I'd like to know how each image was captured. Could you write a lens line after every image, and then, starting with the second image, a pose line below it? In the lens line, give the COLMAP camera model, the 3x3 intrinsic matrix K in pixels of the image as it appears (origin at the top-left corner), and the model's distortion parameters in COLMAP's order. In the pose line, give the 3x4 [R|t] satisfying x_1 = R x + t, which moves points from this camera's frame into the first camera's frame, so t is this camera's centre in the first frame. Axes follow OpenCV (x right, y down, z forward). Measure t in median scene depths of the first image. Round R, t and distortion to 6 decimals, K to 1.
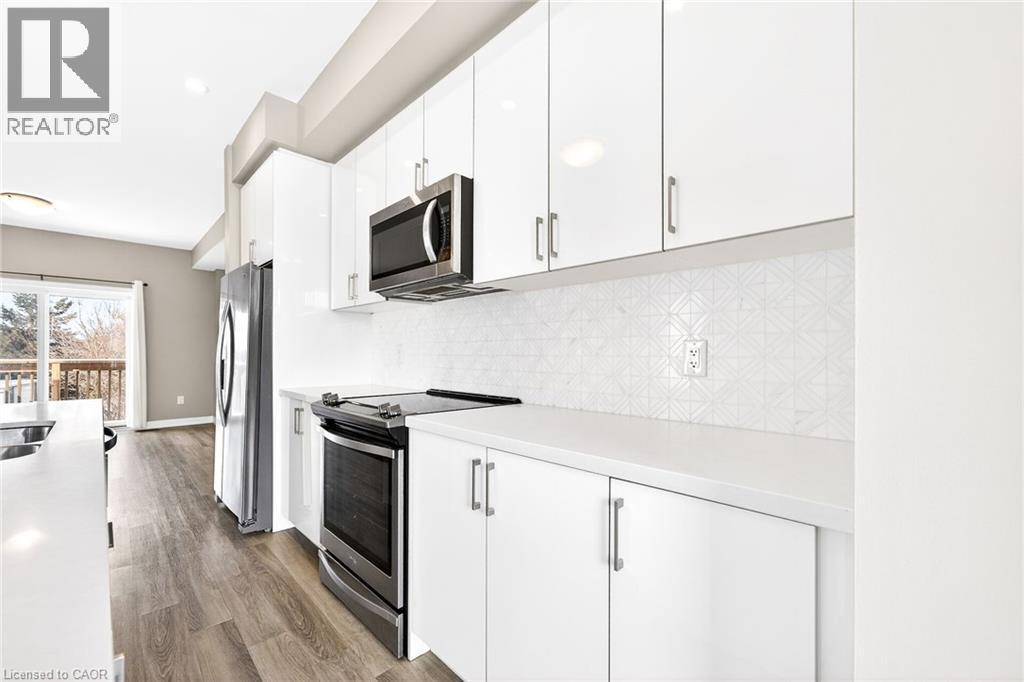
lens RADIAL K [[424.7, 0, 506.3], [0, 424.7, 352.1], [0, 0, 1]] dist [0.000581, 0.000134]
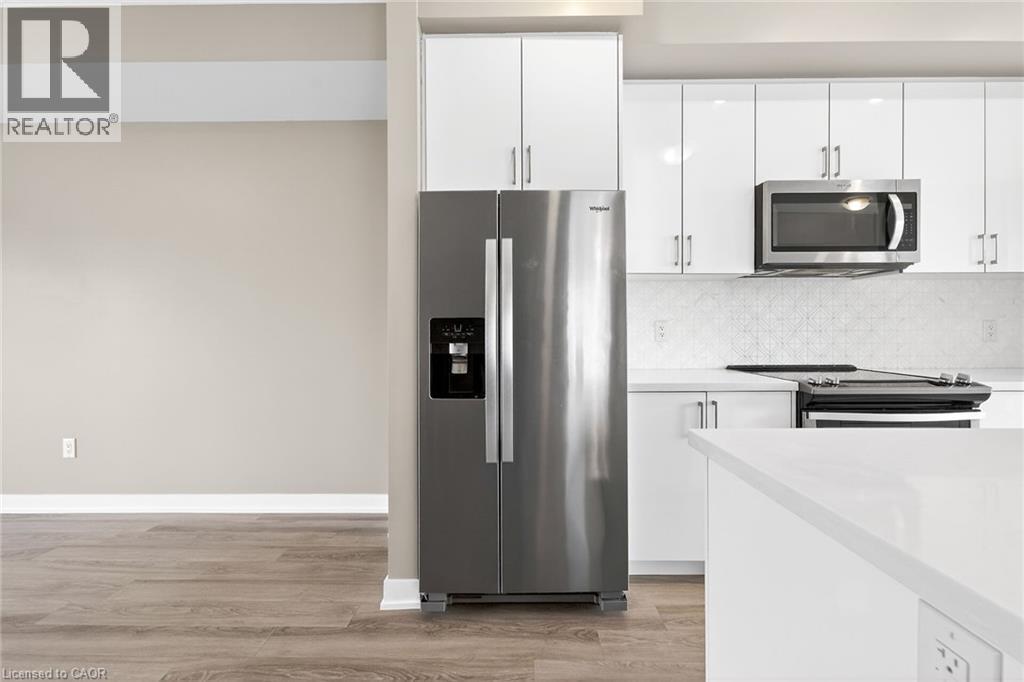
lens RADIAL K [[437.6, 0, 511.3], [0, 437.6, 330.6], [0, 0, 1]] dist [0.009739, 0.000429]
pose [[0.696939, -0.005709, 0.717108, -0.989827], [0.001564, 0.999978, 0.006441, -0.001241], [-0.717129, -0.003368, 0.696933, 0.509887]]
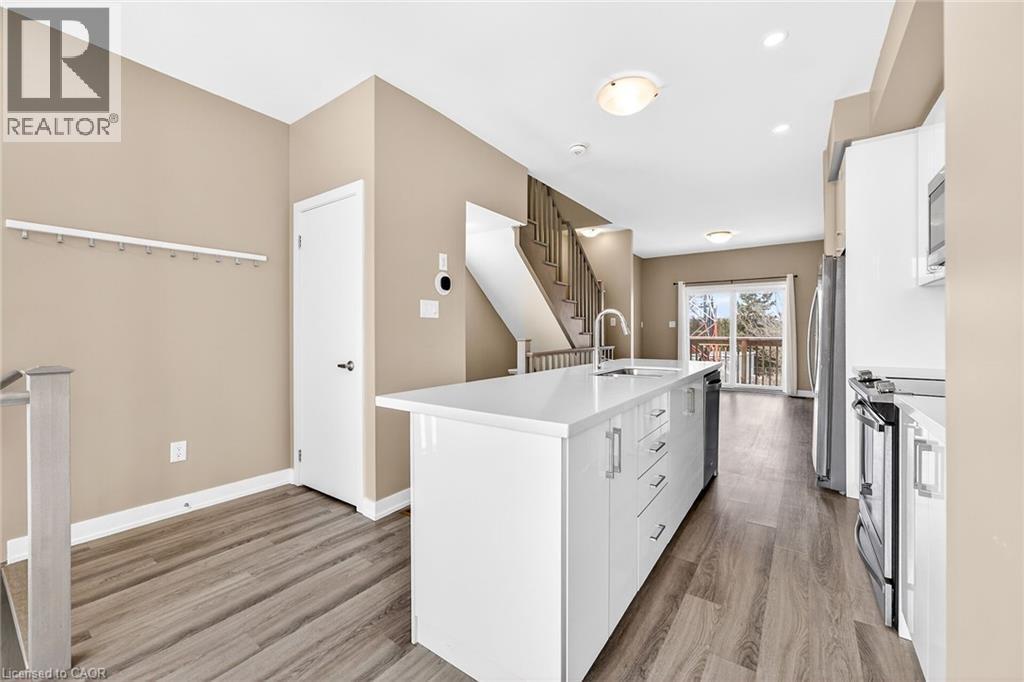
lens RADIAL K [[420.2, 0, 513.1], [0, 420.2, 332.4], [0, 0, 1]] dist [0.001665, 0.000310]
pose [[0.206244, -0.001094, -0.978500, 0.335436], [0.002261, 0.999997, -0.000642, 0.000093], [0.978498, -0.002080, 0.206246, -0.064706]]
